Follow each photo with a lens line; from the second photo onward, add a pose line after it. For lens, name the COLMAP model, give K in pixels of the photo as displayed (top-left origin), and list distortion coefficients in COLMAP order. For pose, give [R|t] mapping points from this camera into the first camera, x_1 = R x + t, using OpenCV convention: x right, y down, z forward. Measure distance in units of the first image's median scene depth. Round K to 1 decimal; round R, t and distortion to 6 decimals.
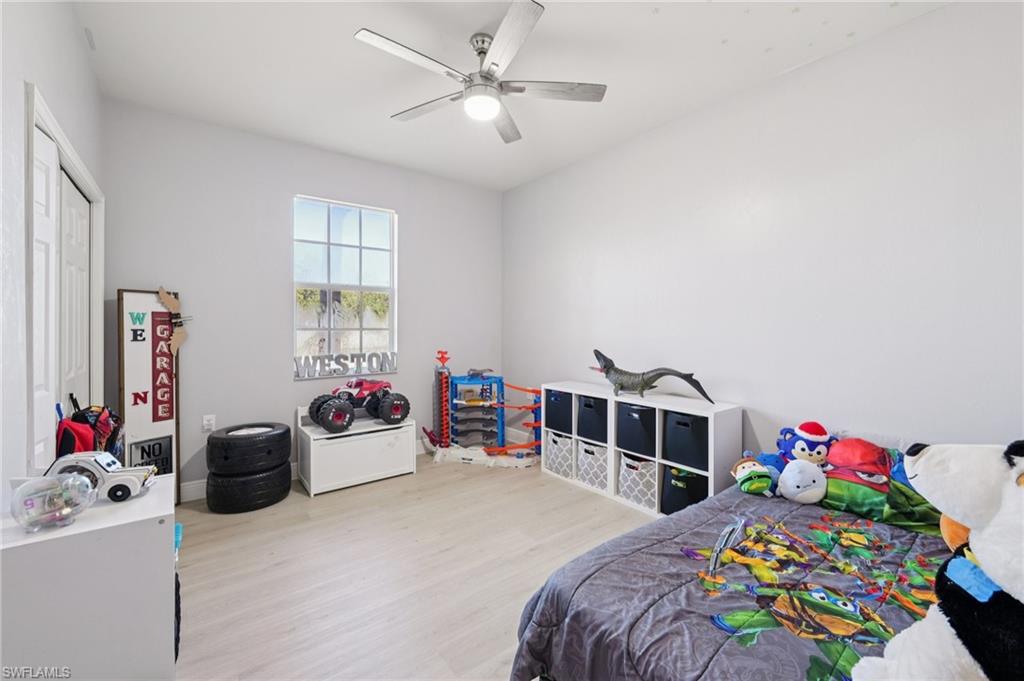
lens RADIAL K [[412.8, 0, 514.3], [0, 412.8, 328.6], [0, 0, 1]] dist [-0.000658, -0.000101]
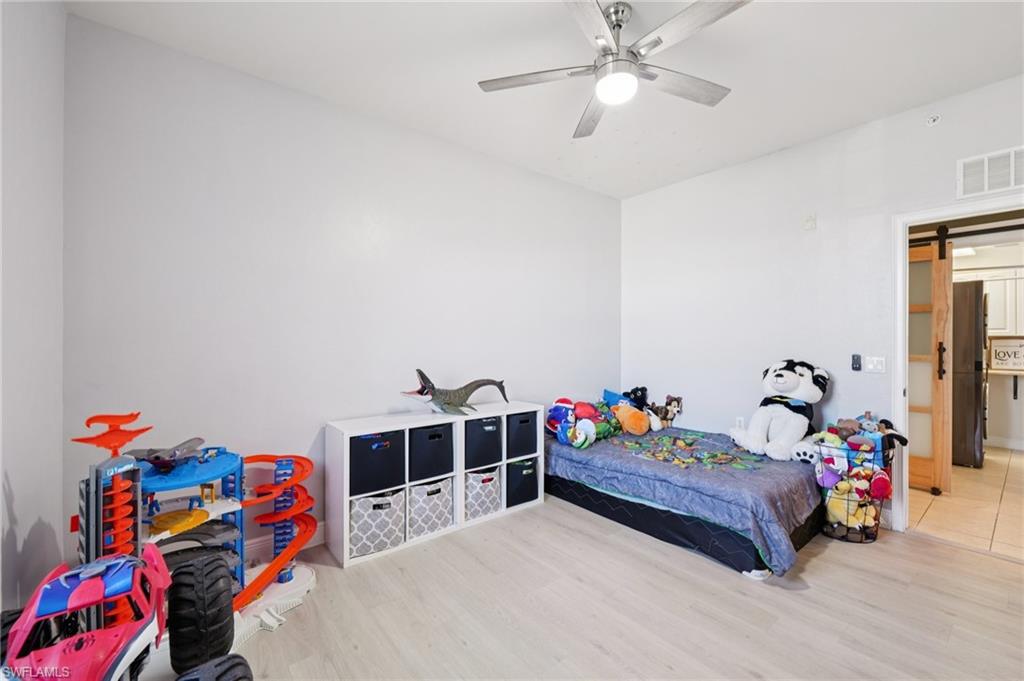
lens RADIAL K [[415.3, 0, 513.5], [0, 415.3, 343.7], [0, 0, 1]] dist [0.000344, 0.000053]
pose [[-0.004570, -0.009704, 0.999942, -0.680990], [0.005440, 0.999938, 0.009729, -0.007273], [-0.999975, 0.005484, -0.004517, 0.881025]]
